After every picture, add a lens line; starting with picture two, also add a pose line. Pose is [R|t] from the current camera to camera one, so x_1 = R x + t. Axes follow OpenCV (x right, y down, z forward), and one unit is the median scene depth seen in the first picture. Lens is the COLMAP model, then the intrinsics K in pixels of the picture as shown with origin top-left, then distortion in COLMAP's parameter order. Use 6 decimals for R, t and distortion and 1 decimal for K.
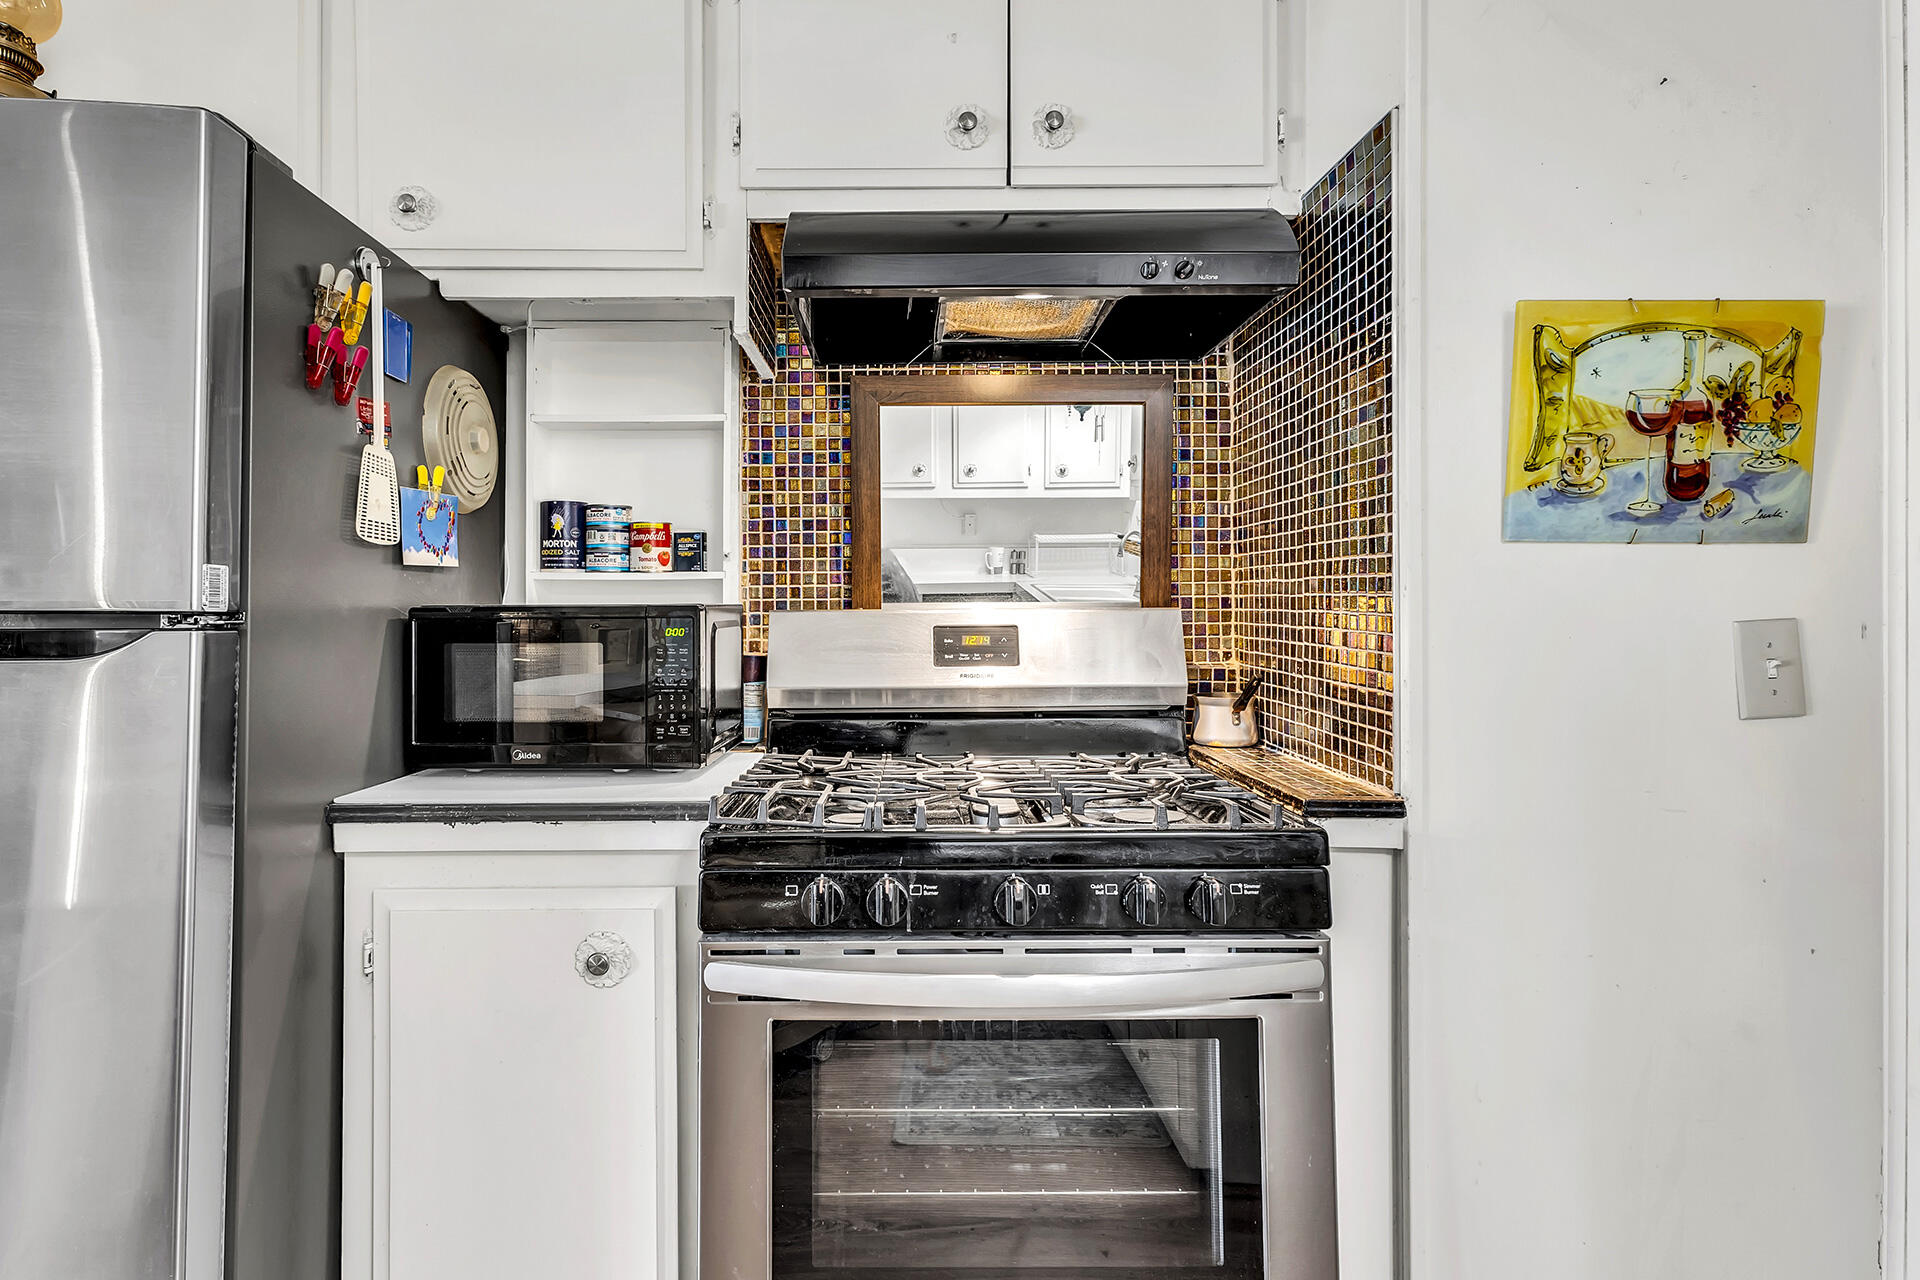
lens RADIAL K [[952.0, 0, 891.6], [0, 952.0, 597.8], [0, 0, 1]] dist [0.005603, -0.005520]
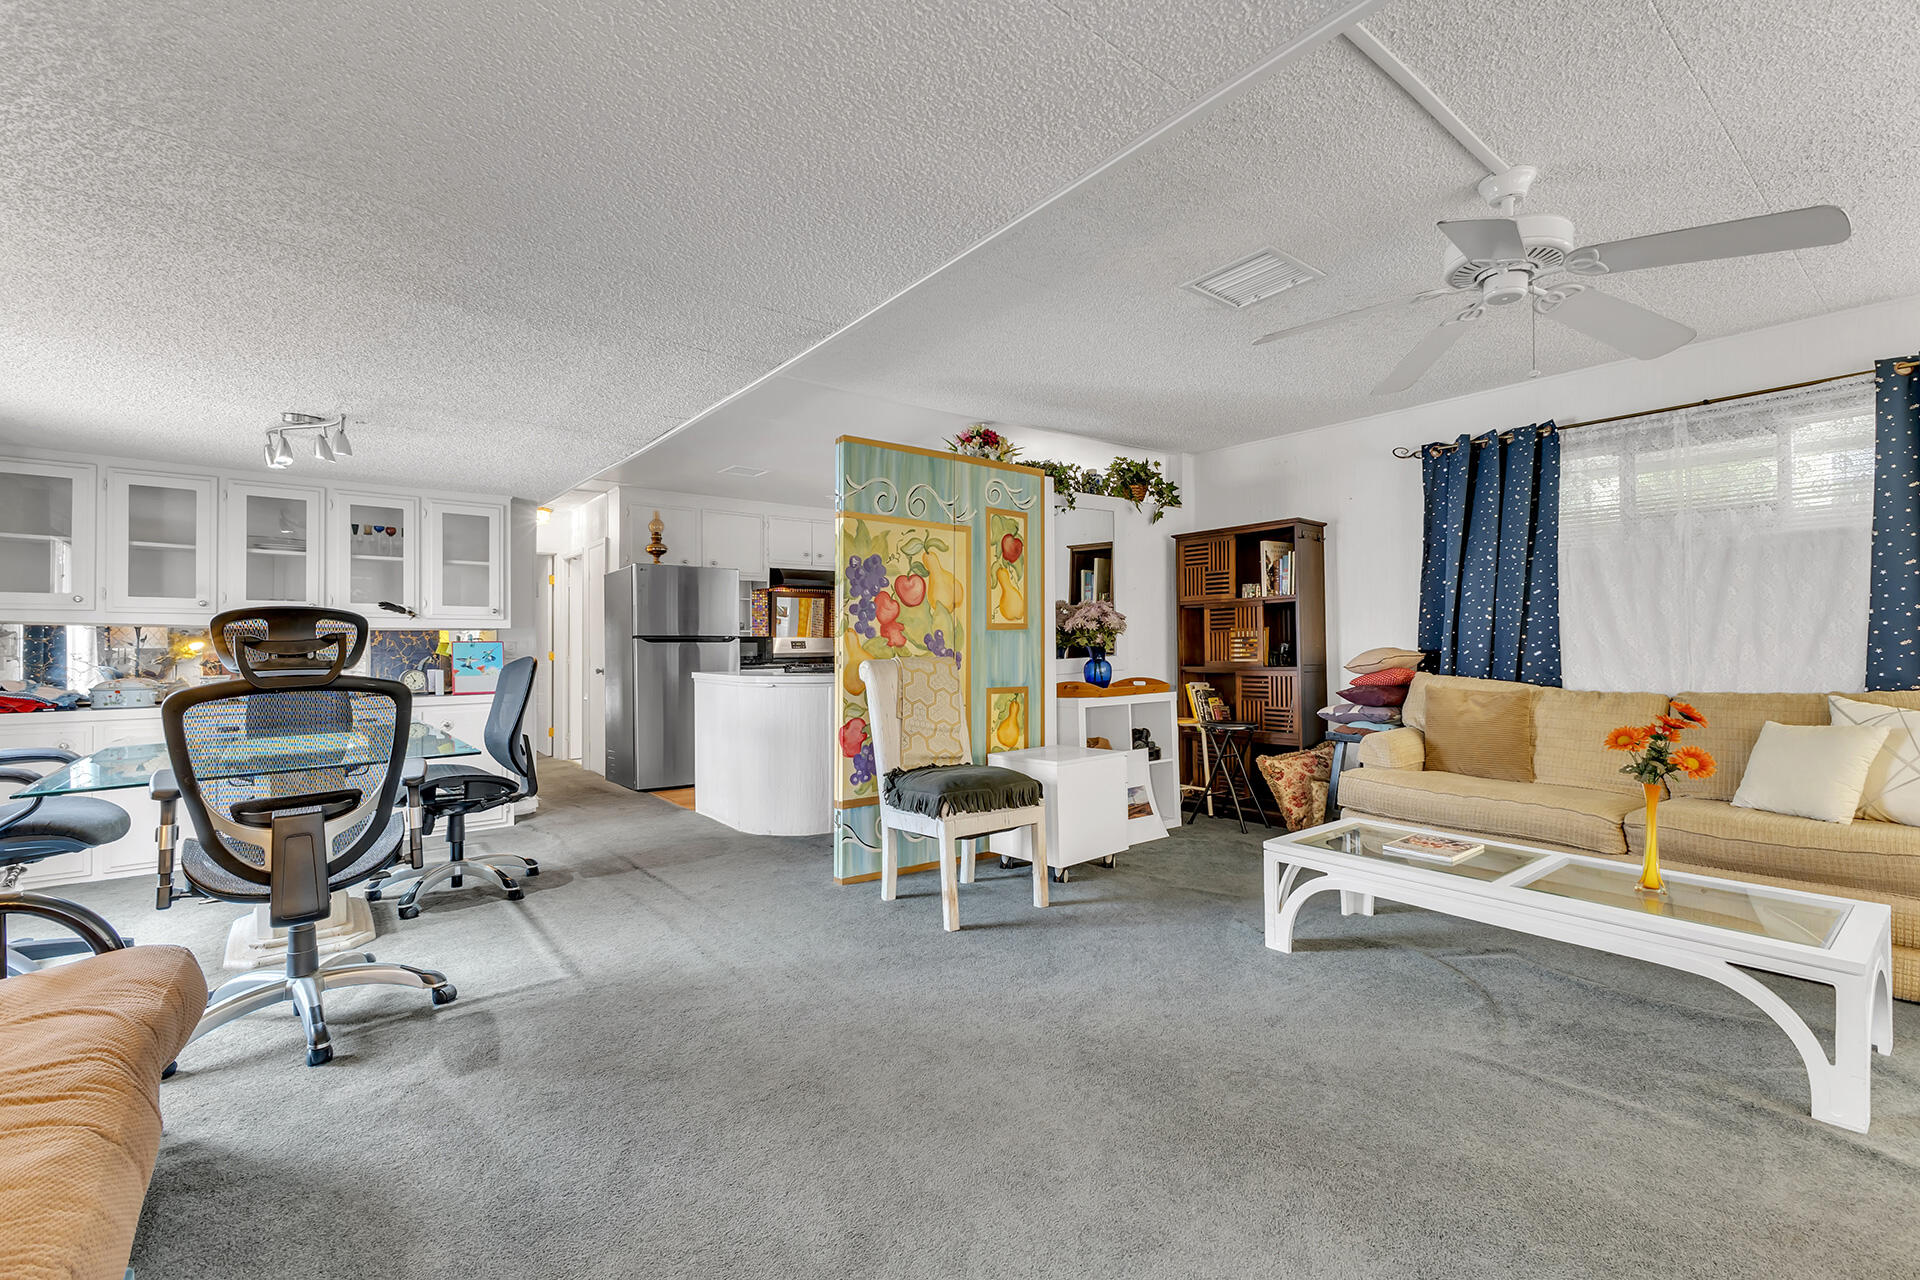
lens RADIAL K [[831.3, 0, 955.0], [0, 831.3, 629.4], [0, 0, 1]] dist [0.010203, -0.002056]
pose [[0.782868, 0.005113, 0.622166, -2.414640], [0.007184, 0.999825, -0.017256, 0.059237], [-0.622146, 0.017979, 0.782695, -3.605104]]
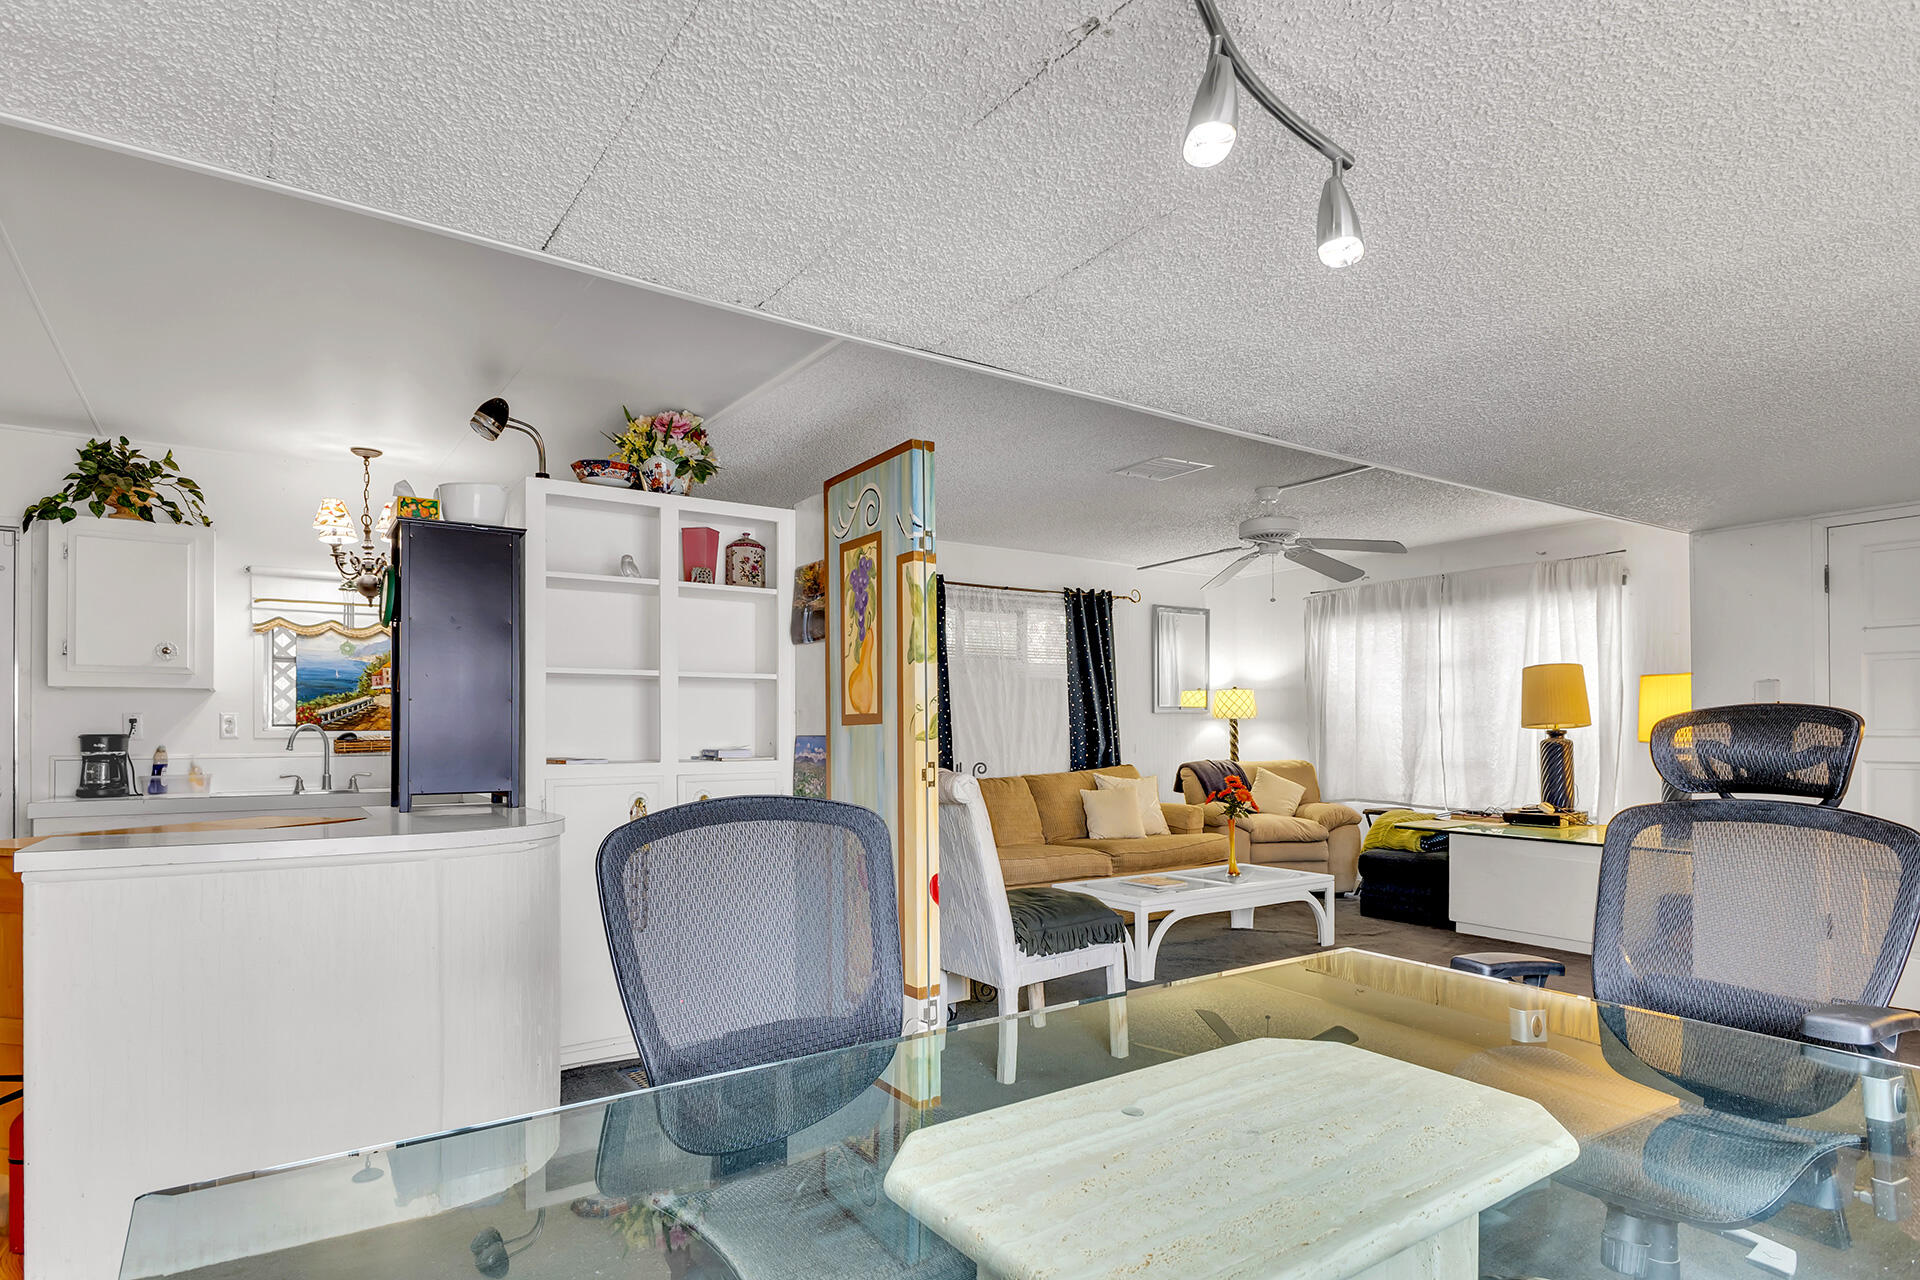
lens RADIAL K [[1020.3, 0, 949.4], [0, 1020.3, 719.7], [0, 0, 1]] dist [0.006429, -0.007041]
pose [[-0.566687, 0.013922, 0.823816, -2.829146], [0.005411, 0.999899, -0.013175, 0.026653], [-0.823915, -0.003009, -0.566705, -0.276697]]
